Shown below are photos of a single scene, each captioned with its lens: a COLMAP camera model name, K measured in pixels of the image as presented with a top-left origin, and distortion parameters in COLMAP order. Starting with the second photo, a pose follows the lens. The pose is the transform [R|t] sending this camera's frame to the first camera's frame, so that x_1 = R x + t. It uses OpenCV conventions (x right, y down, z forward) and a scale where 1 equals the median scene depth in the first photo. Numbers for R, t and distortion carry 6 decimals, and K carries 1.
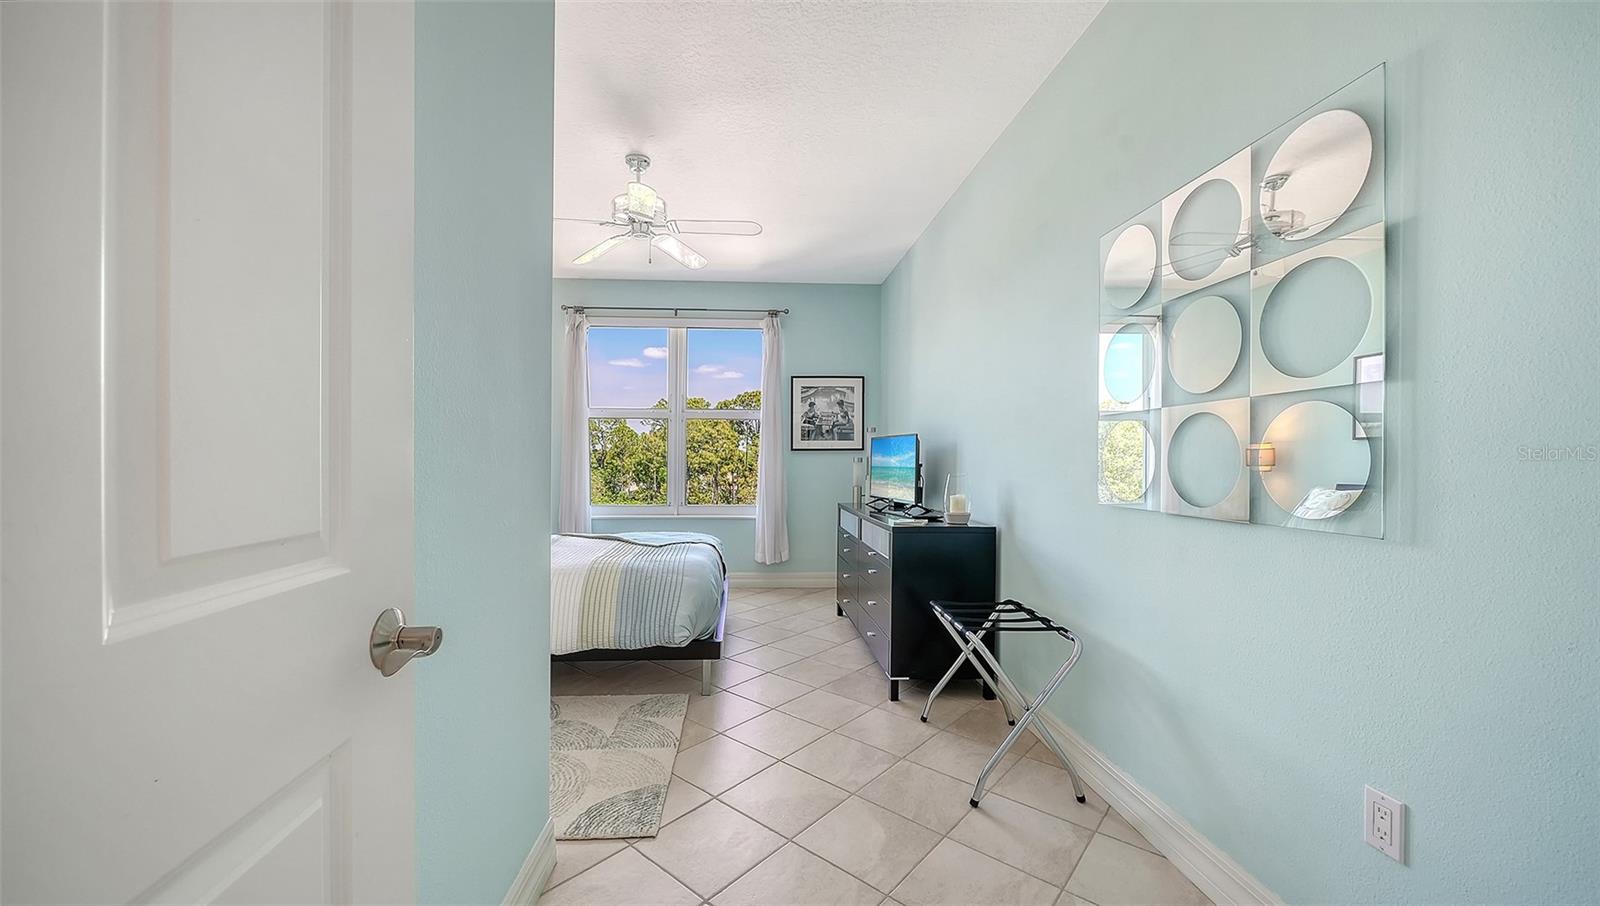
lens RADIAL K [[614.4, 0, 800.0], [0, 614.4, 453.0], [0, 0, 1]] dist [-0.000051, -0.000002]
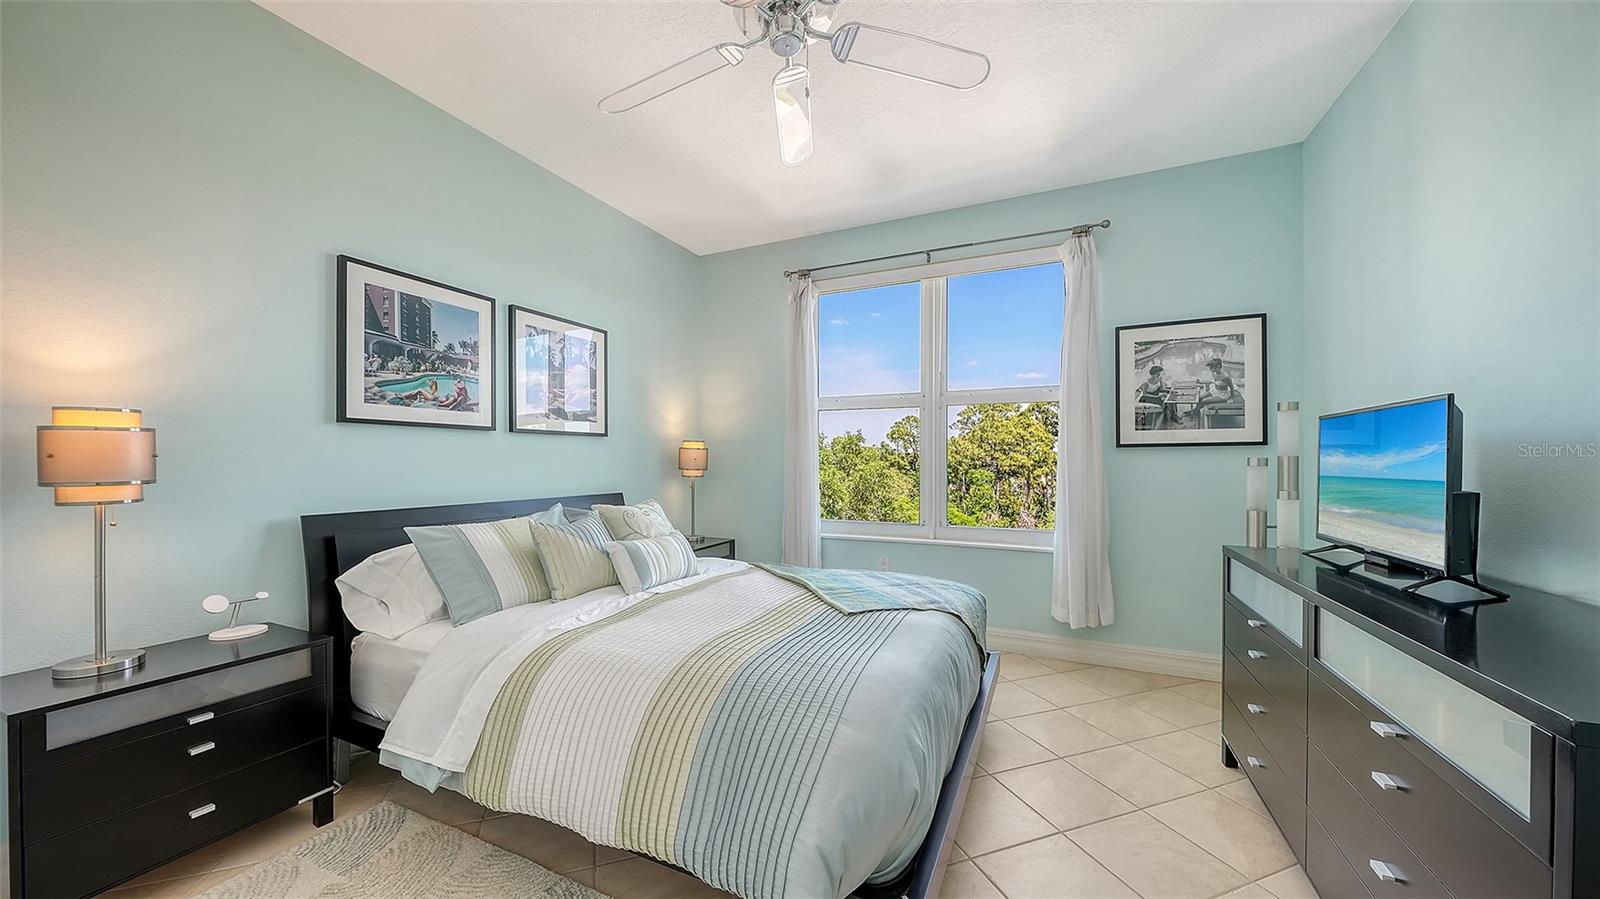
lens RADIAL K [[529.2, 0, 803.2], [0, 529.2, 457.2], [0, 0, 1]] dist [-0.000941, -0.000124]
pose [[0.852740, -0.007224, -0.522285, -0.005400], [0.007863, 0.999969, -0.000993, 0.004080], [0.522276, -0.003260, 0.852770, 0.376752]]
